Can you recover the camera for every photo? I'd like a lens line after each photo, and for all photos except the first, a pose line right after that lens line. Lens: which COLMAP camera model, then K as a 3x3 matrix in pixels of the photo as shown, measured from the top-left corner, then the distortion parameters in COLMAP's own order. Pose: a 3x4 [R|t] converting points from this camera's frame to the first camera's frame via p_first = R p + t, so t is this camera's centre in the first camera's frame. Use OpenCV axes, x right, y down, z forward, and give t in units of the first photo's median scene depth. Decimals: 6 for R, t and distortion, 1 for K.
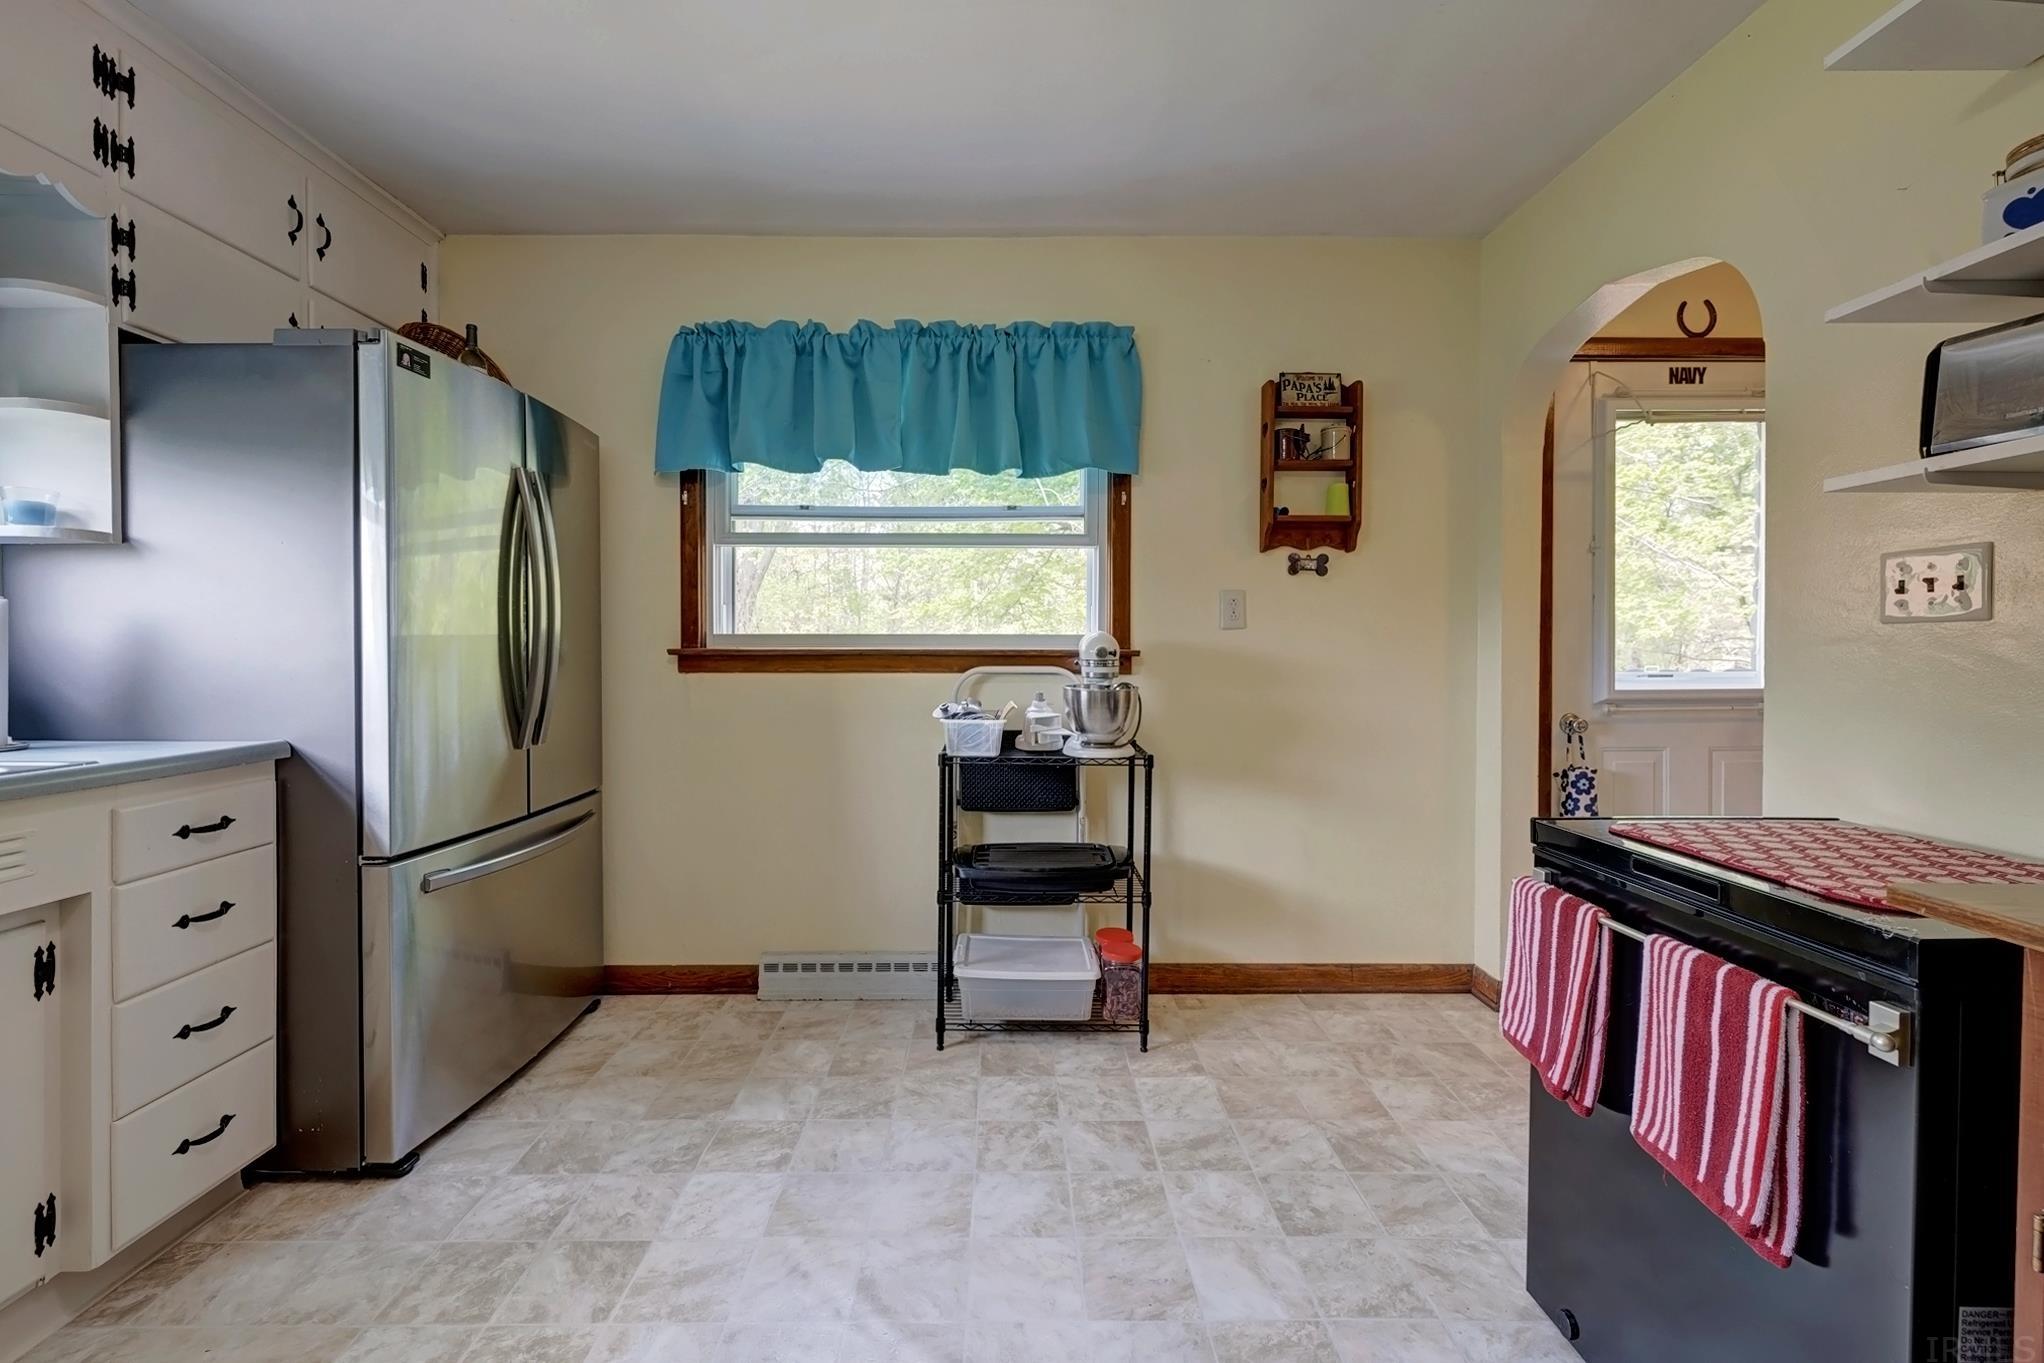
lens RADIAL K [[864.4, 0, 1018.3], [0, 864.4, 651.7], [0, 0, 1]] dist [-0.000401, -0.000071]
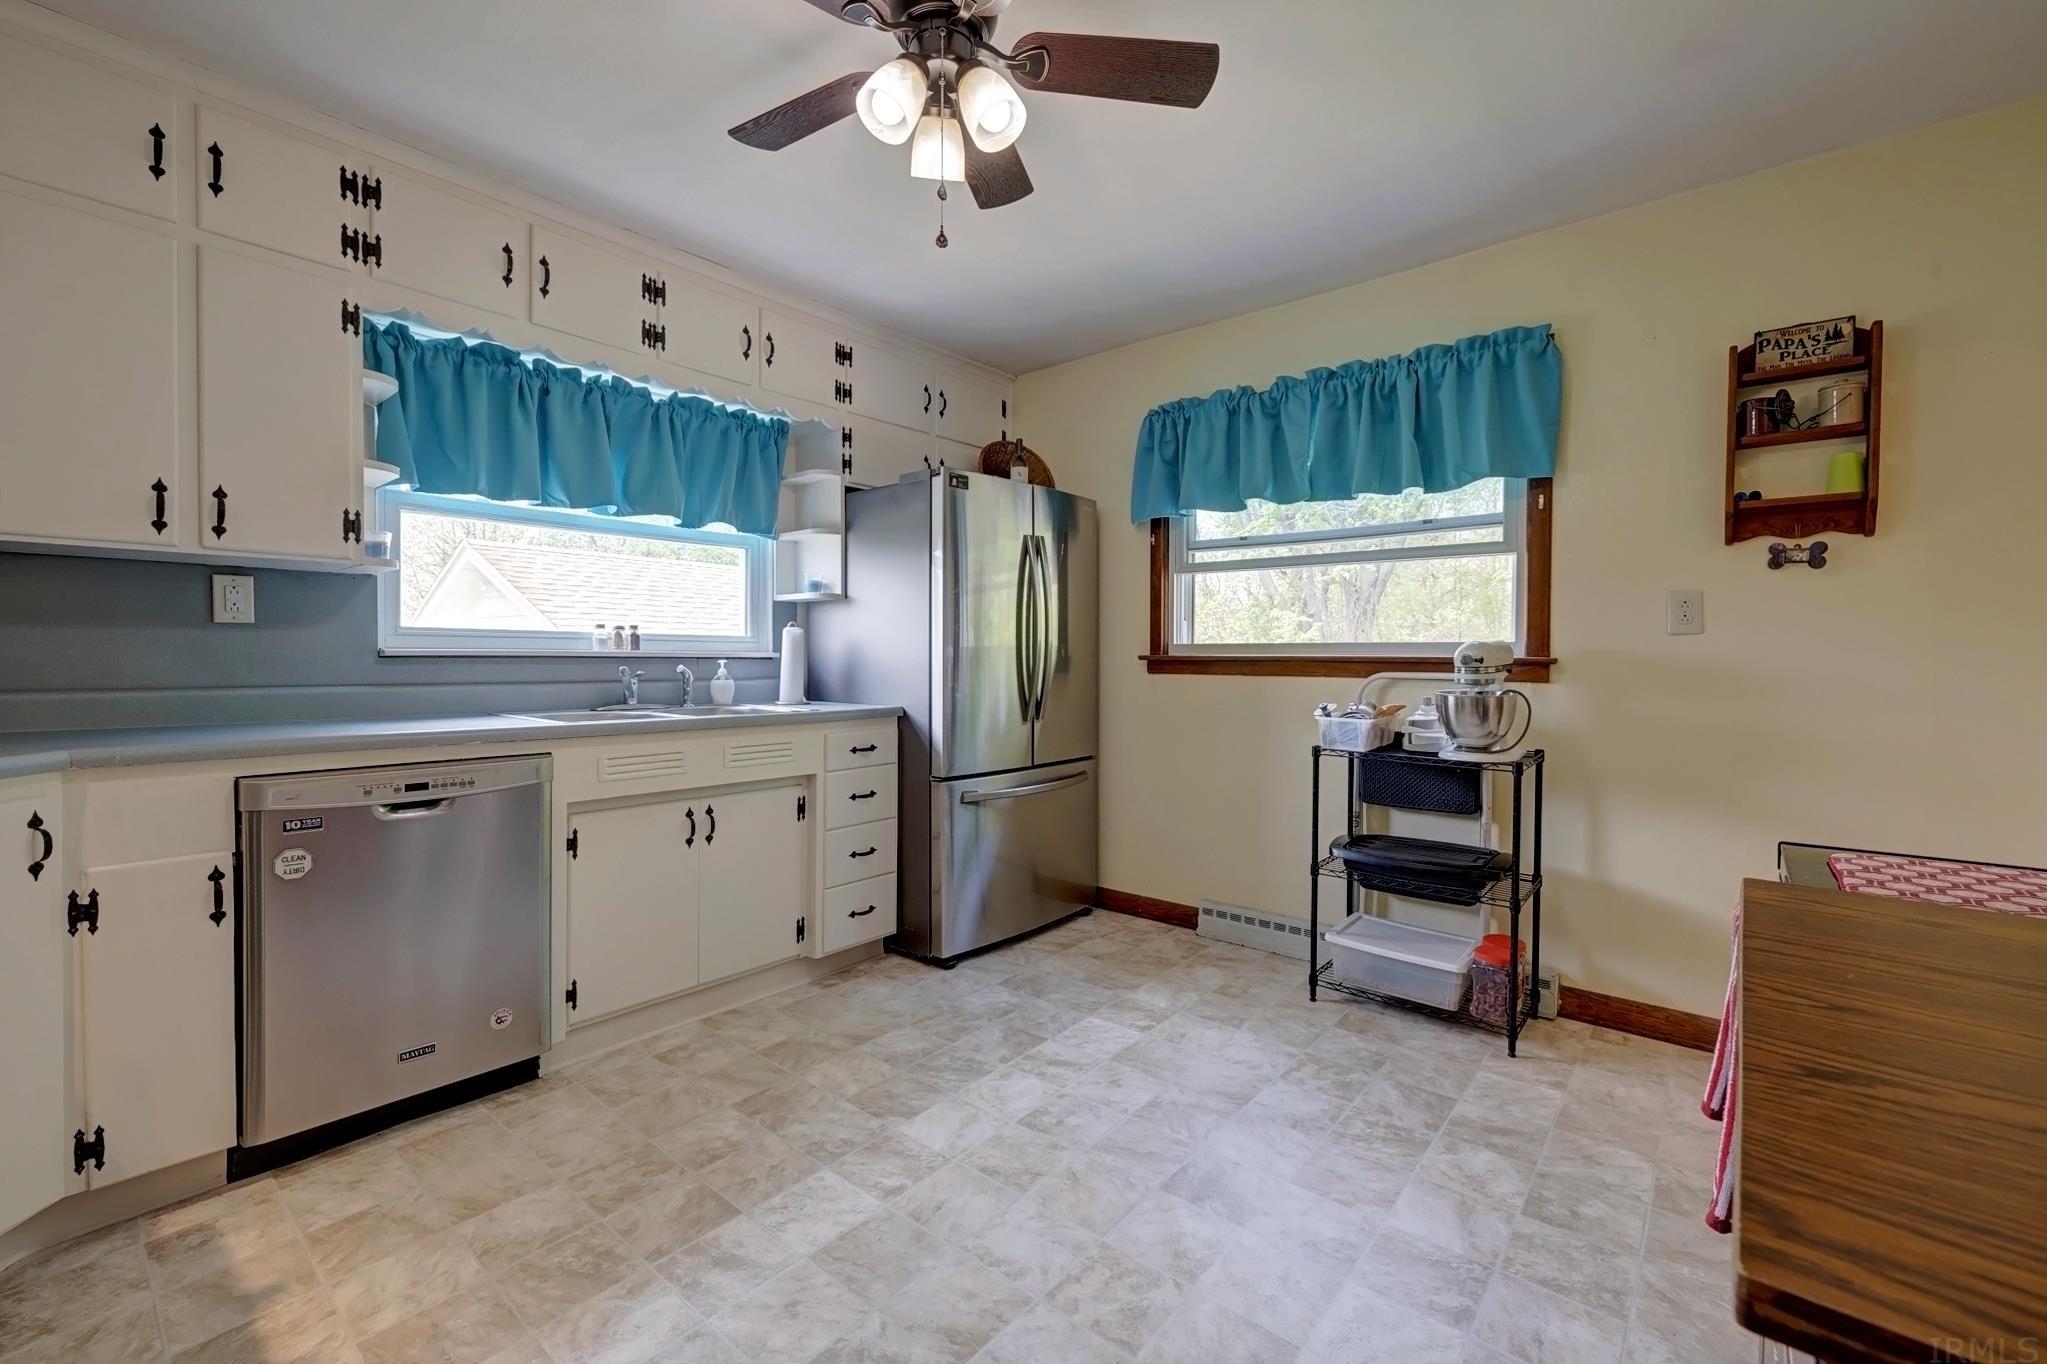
lens RADIAL K [[865.6, 0, 1023.0], [0, 865.6, 656.6], [0, 0, 1]] dist [-0.000401, -0.000071]
pose [[0.756987, 0.002836, -0.653423, 0.346244], [-0.005563, 0.999982, -0.002105, 0.002242], [0.653406, 0.005228, 0.756990, -0.126837]]
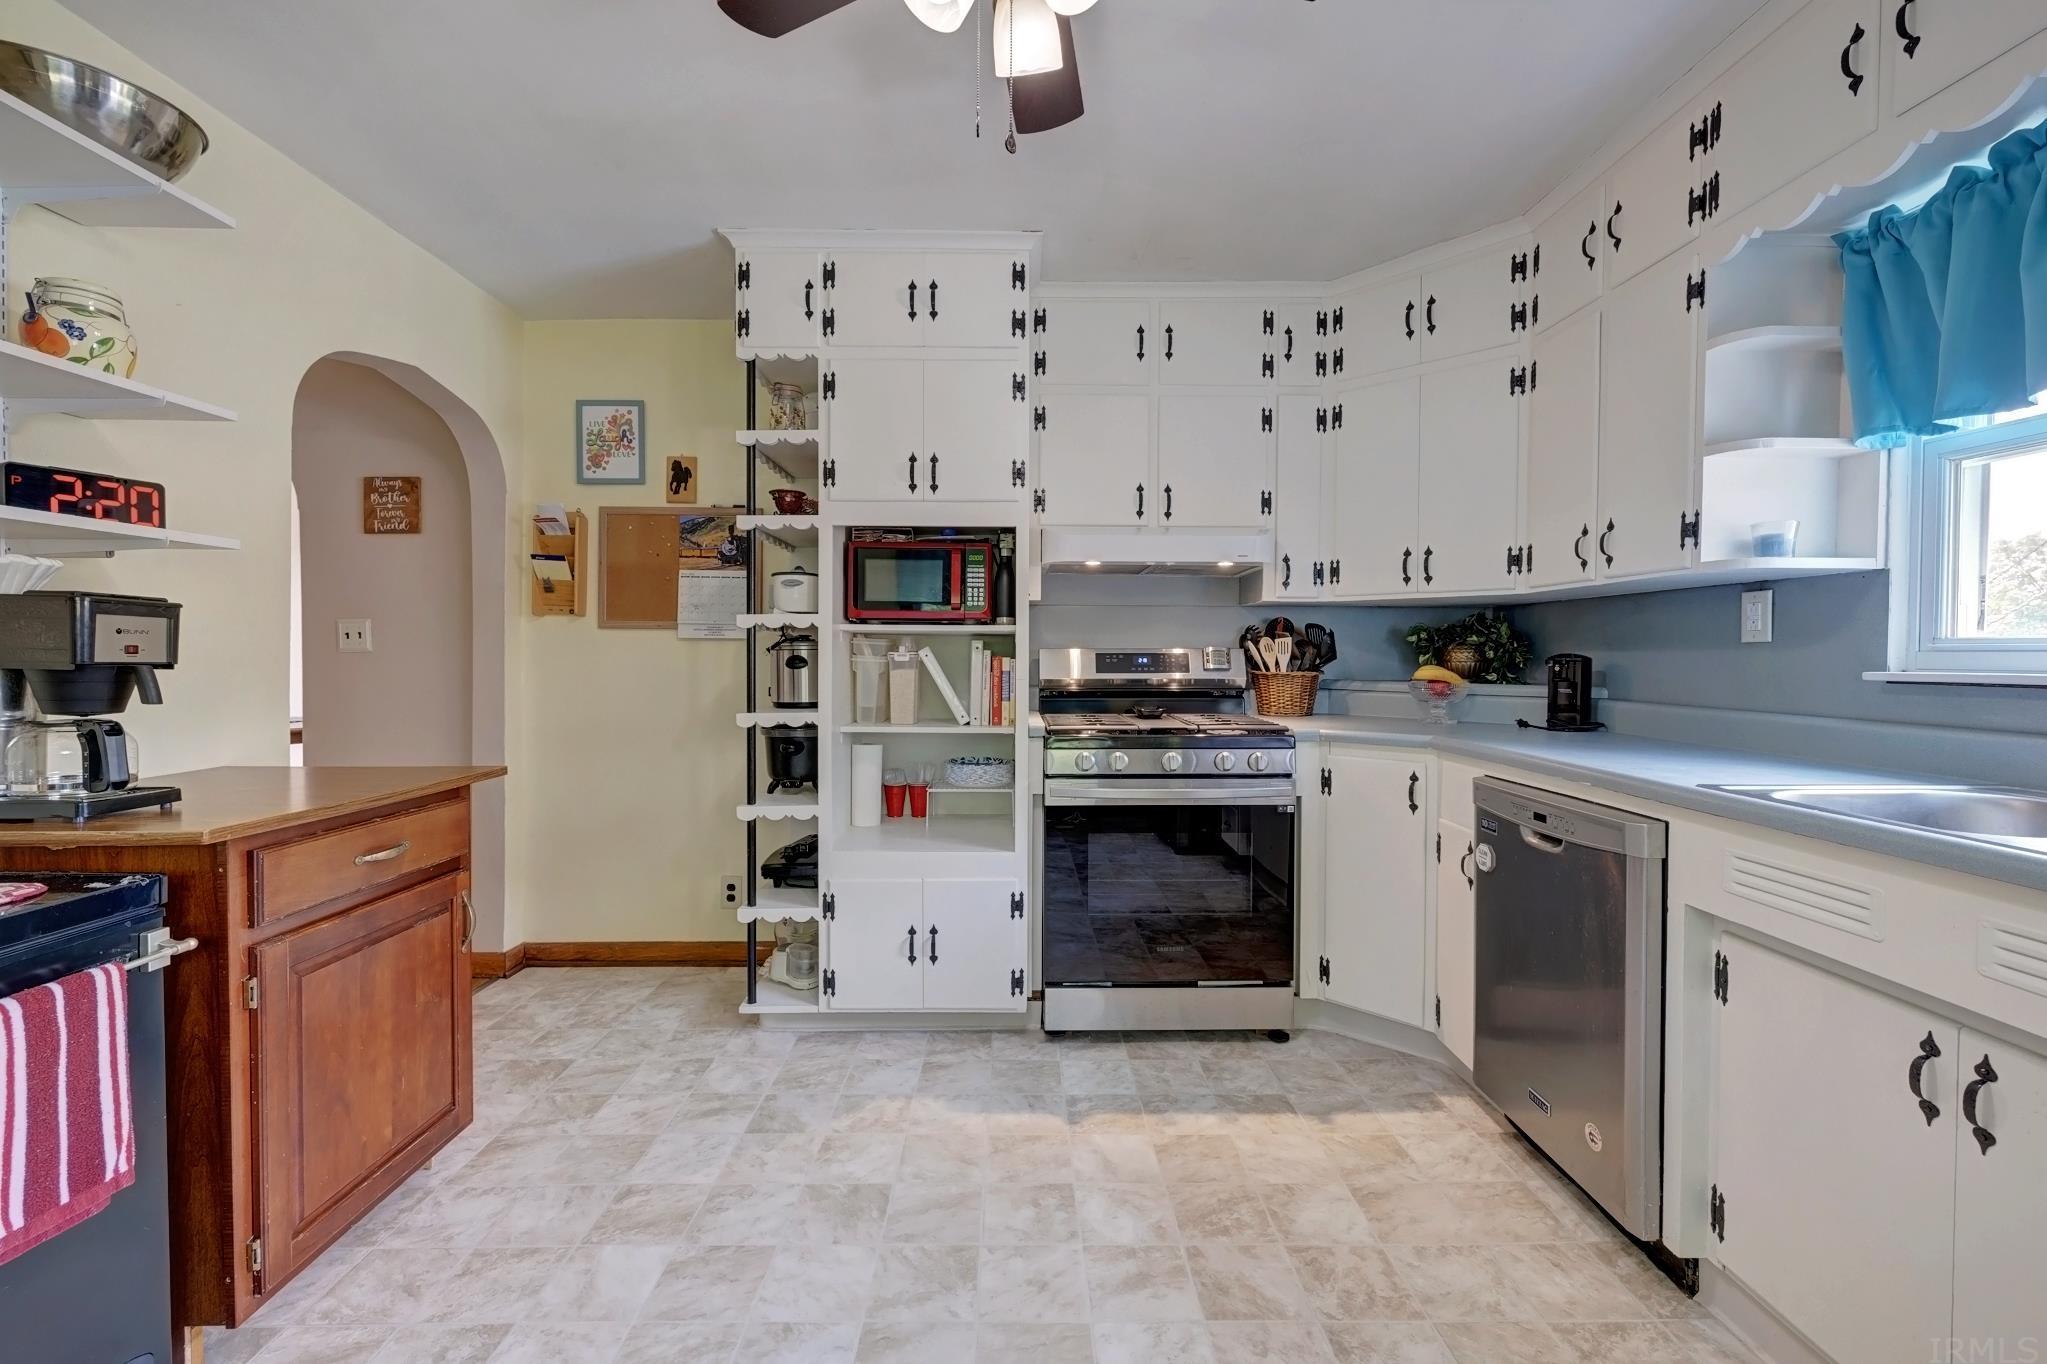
lens RADIAL K [[865.6, 0, 1026.5], [0, 865.6, 658.0], [0, 0, 1]] dist [-0.000401, -0.000071]
pose [[-0.999928, -0.005191, 0.010802, -0.142172], [-0.005138, 0.999975, 0.004926, -0.014321], [-0.010828, 0.004870, -0.999930, 0.825963]]
